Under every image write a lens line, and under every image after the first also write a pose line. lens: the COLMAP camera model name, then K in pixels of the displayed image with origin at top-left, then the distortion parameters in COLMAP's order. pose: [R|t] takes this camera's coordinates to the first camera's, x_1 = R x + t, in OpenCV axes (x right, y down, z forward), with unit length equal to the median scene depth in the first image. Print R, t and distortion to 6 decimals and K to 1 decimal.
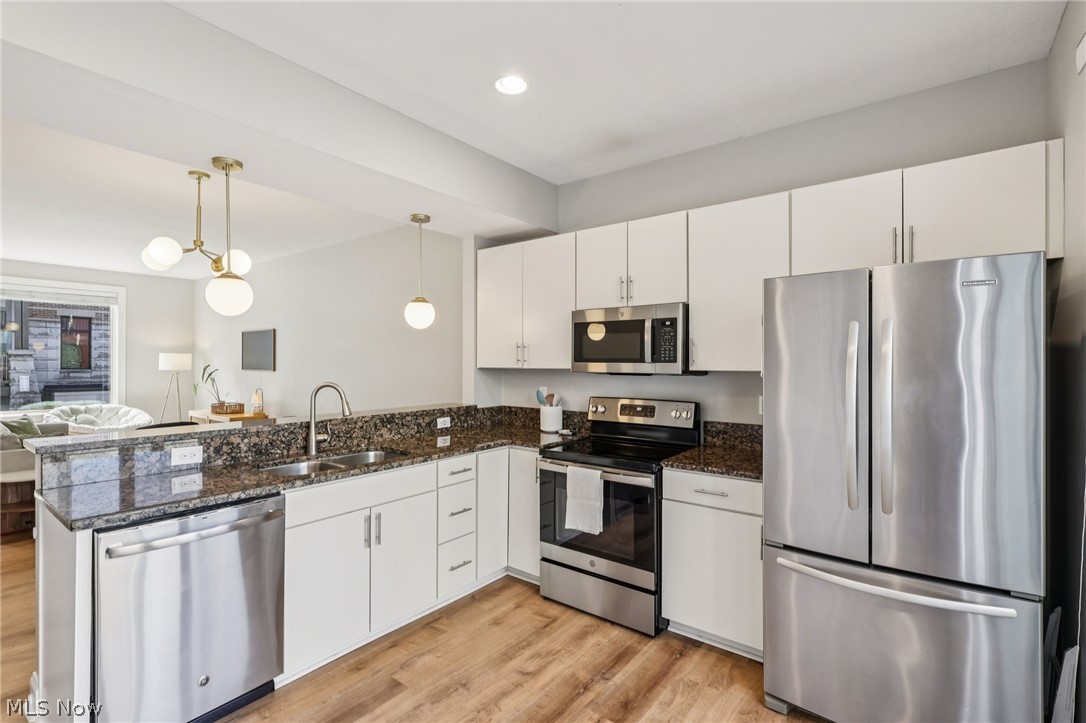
lens RADIAL K [[516.6, 0, 541.1], [0, 516.6, 363.7], [0, 0, 1]] dist [-0.005110, 0.000165]
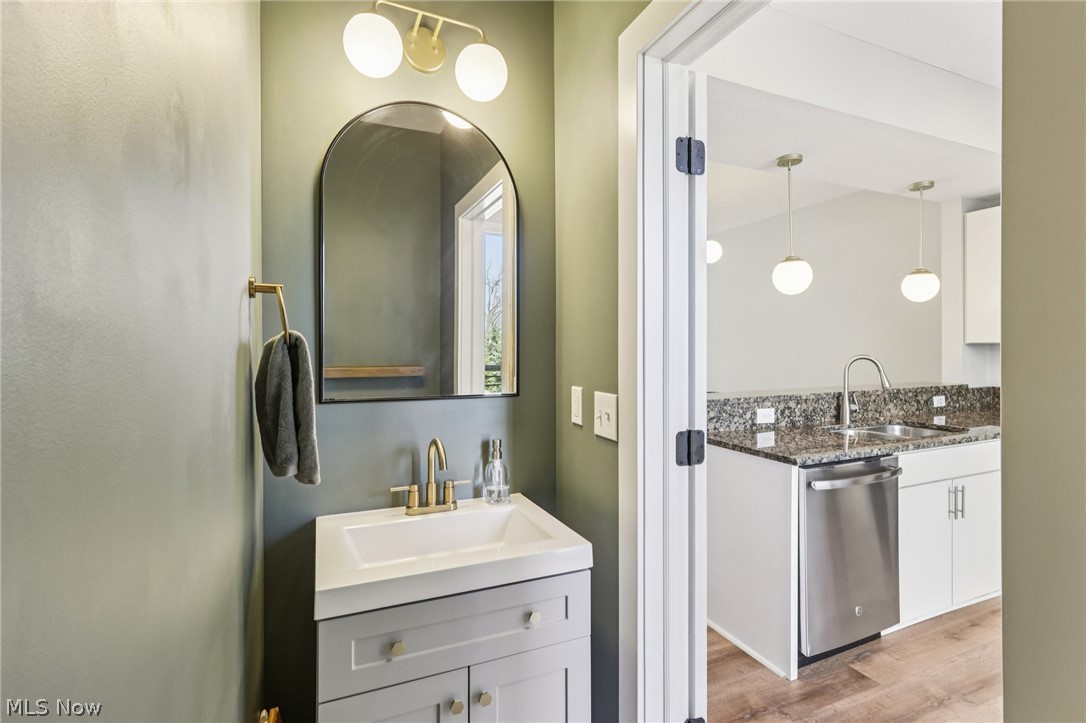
lens RADIAL K [[516.6, 0, 483.6], [0, 516.6, 351.0], [0, 0, 1]] dist [-0.005110, 0.000165]
pose [[0.865529, -0.005210, -0.500832, -0.466319], [0.005046, 0.999986, -0.001681, 0.022065], [0.500833, -0.001072, 0.865543, -0.233895]]
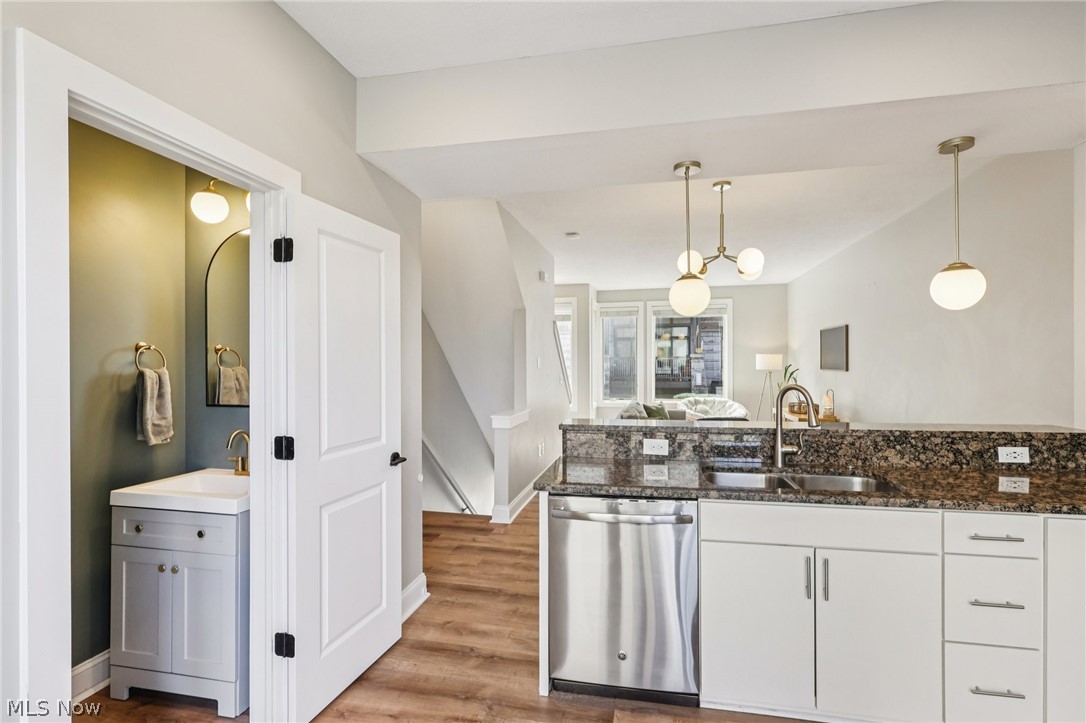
lens RADIAL K [[516.6, 0, 546.3], [0, 516.6, 365.8], [0, 0, 1]] dist [-0.005110, 0.000165]
pose [[0.415418, -0.000928, -0.909630, 0.154872], [0.004219, 0.999991, 0.000907, 0.002922], [0.909621, -0.004215, 0.415418, 0.238992]]
